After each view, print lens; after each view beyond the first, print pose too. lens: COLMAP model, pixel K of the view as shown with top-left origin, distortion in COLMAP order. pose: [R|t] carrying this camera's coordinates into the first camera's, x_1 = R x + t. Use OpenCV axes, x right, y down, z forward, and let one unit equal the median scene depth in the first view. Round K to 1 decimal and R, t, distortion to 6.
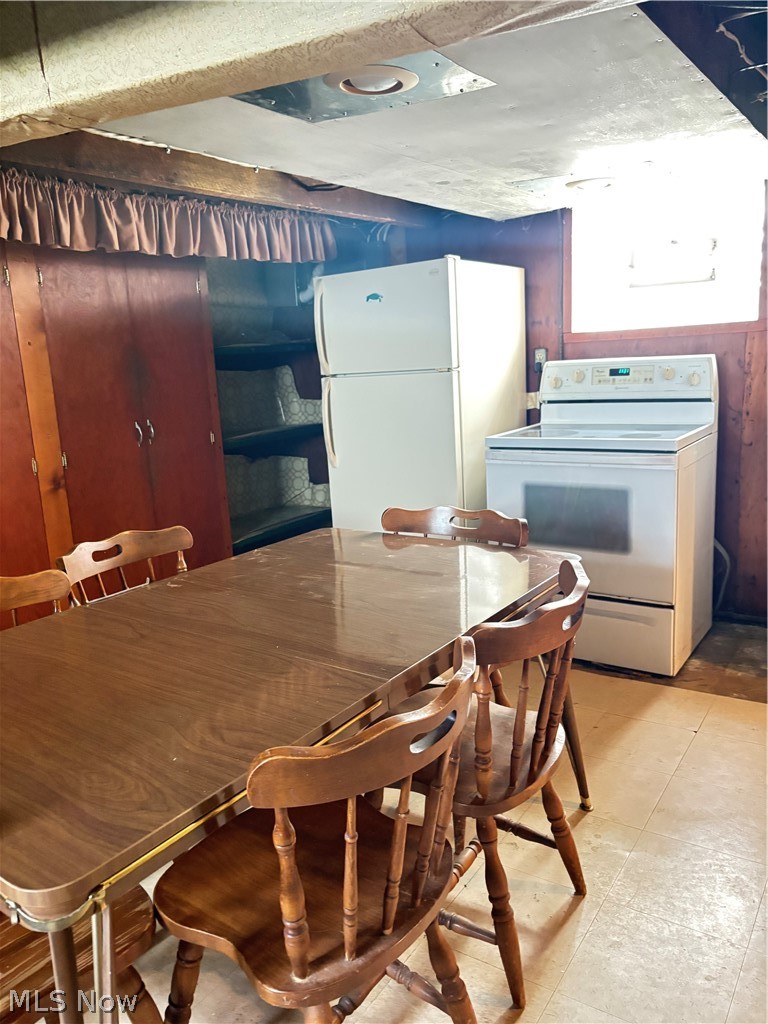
lens RADIAL K [[761.7, 0, 386.6], [0, 761.7, 517.9], [0, 0, 1]] dist [0.110324, -0.124852]
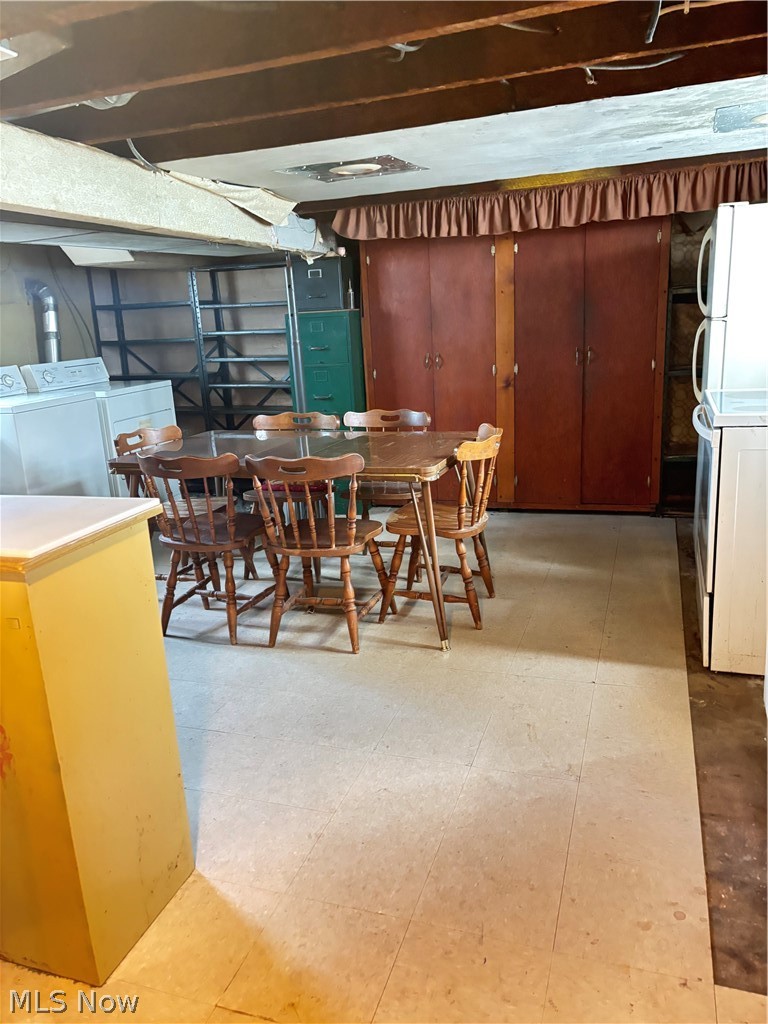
lens RADIAL K [[761.7, 0, 386.6], [0, 761.7, 517.9], [0, 0, 1]] dist [0.110324, -0.124852]
pose [[0.279912, 0.291219, -0.914790, 1.016840], [-0.165430, 0.953258, 0.252846, -0.137842], [0.945665, 0.080559, 0.315005, 0.303796]]
